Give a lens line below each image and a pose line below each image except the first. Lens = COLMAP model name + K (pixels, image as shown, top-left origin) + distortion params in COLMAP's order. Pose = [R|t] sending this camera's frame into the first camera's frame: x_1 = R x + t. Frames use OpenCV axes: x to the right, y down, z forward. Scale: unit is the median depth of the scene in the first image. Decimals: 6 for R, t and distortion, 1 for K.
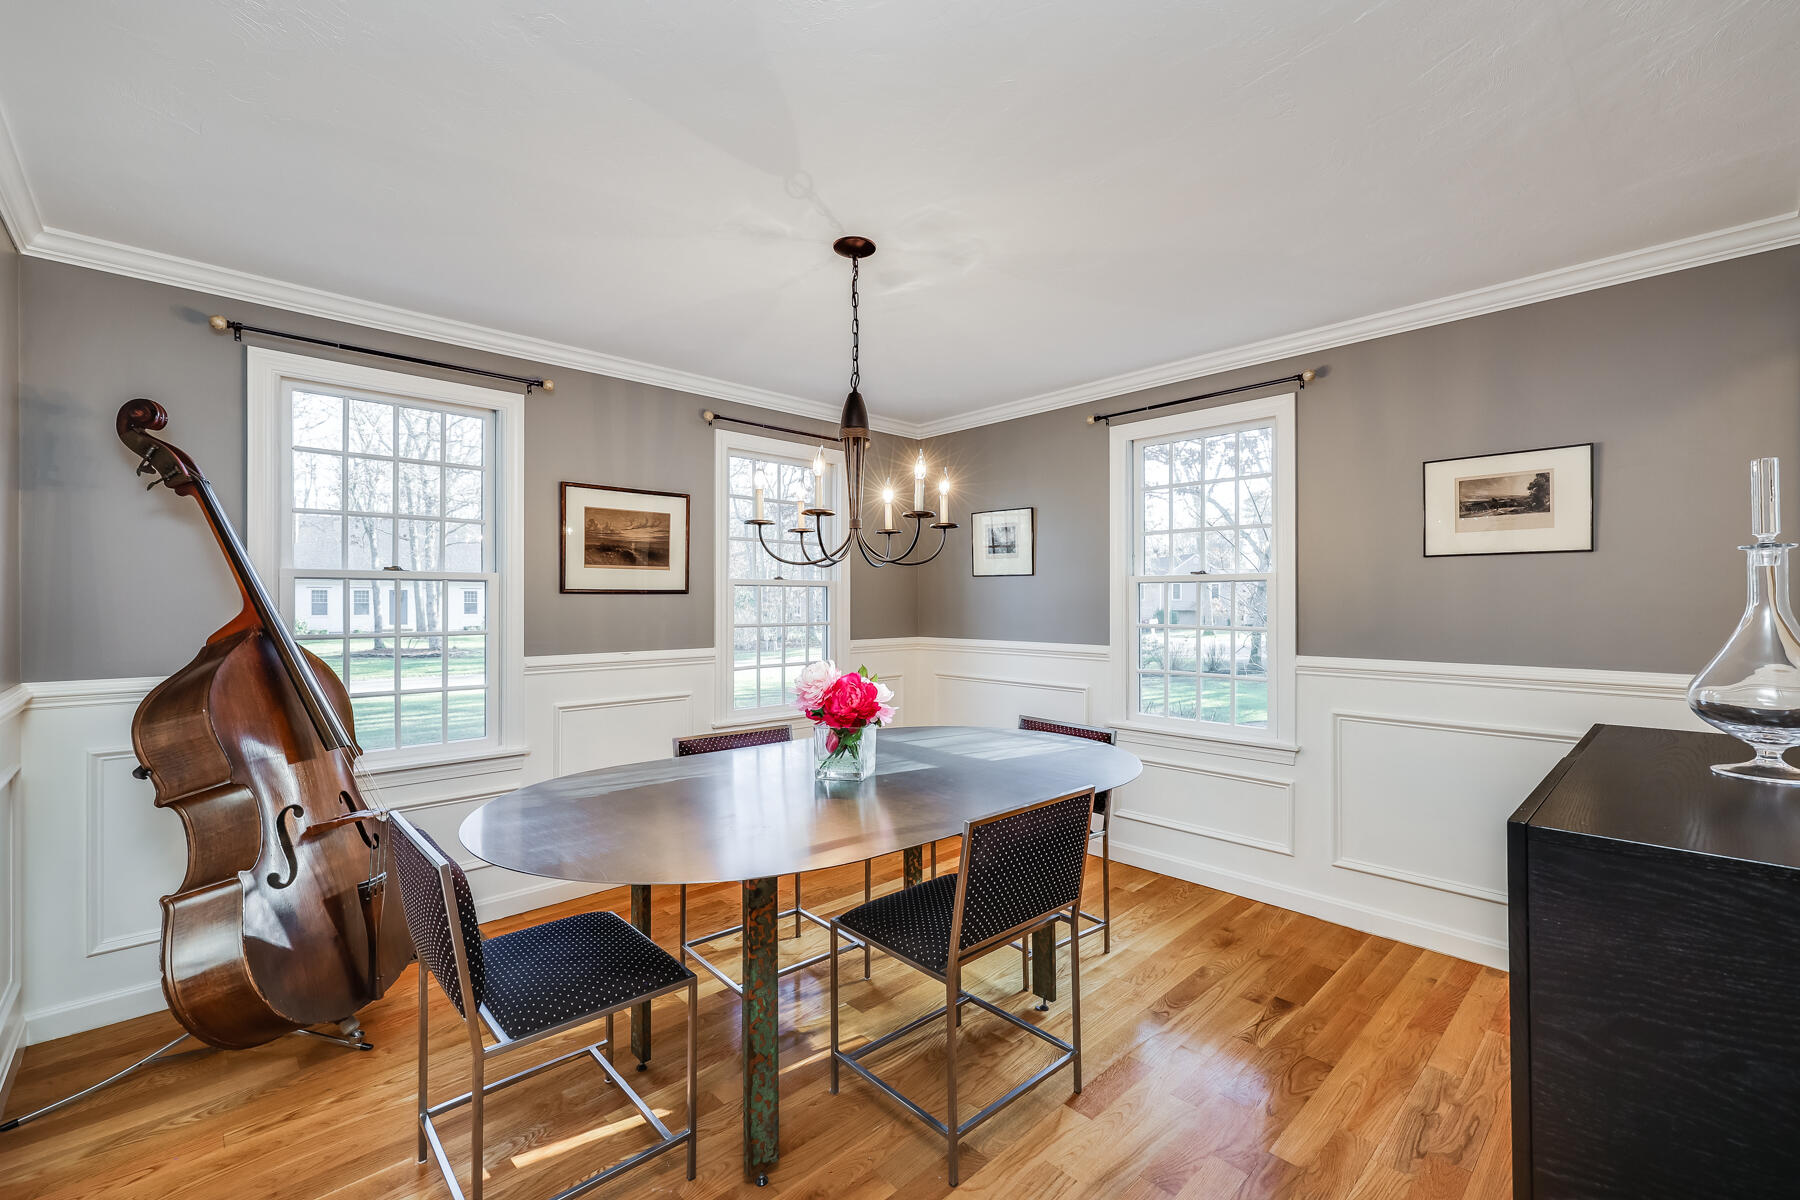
lens RADIAL K [[729.3, 0, 906.7], [0, 729.3, 599.3], [0, 0, 1]] dist [0.000376, 0.000239]
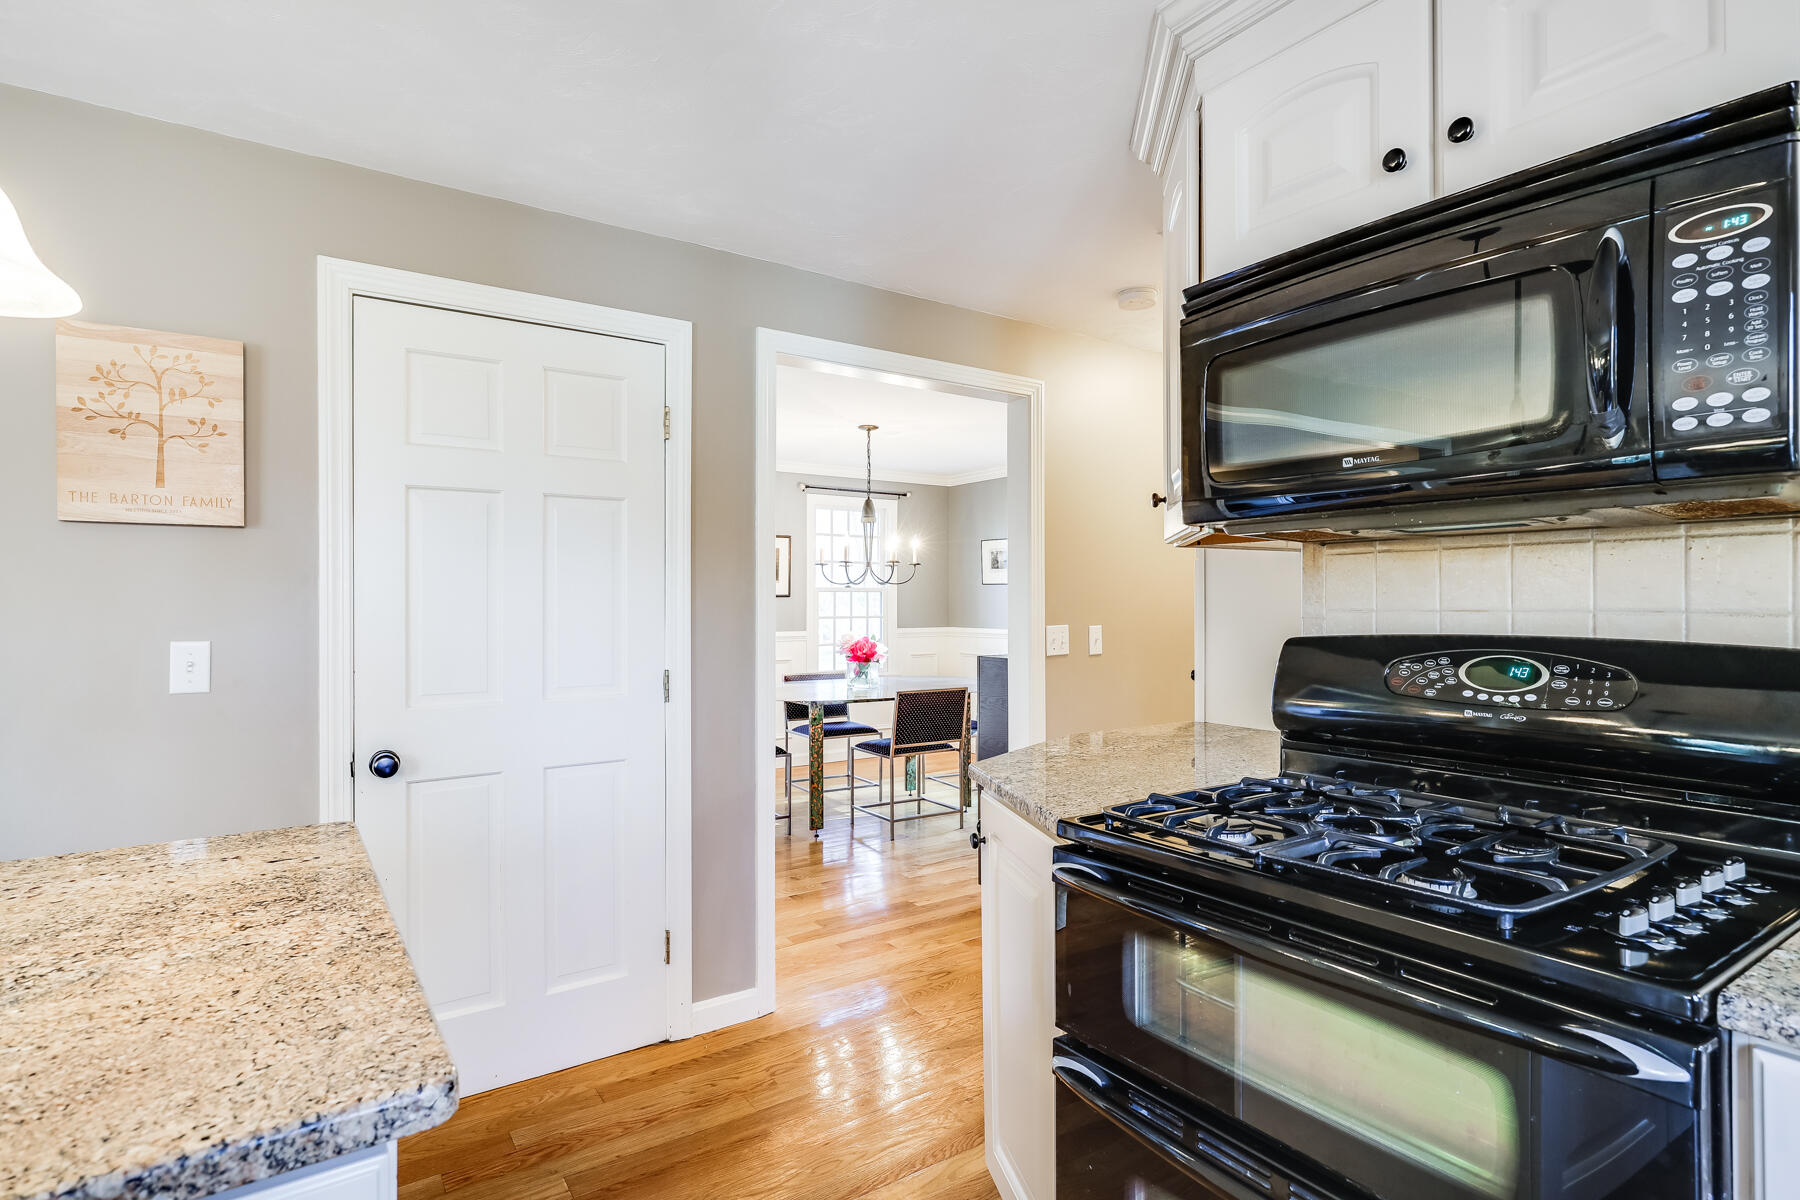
lens RADIAL K [[872.3, 0, 900.0], [0, 872.3, 600.0], [0, 0, 1]] dist [0.002566, 0.000908]
pose [[0.985685, 0.002678, -0.168576, 0.415367], [-0.002236, 0.999994, 0.002808, -0.010570], [0.168582, -0.002391, 0.985685, -1.343834]]
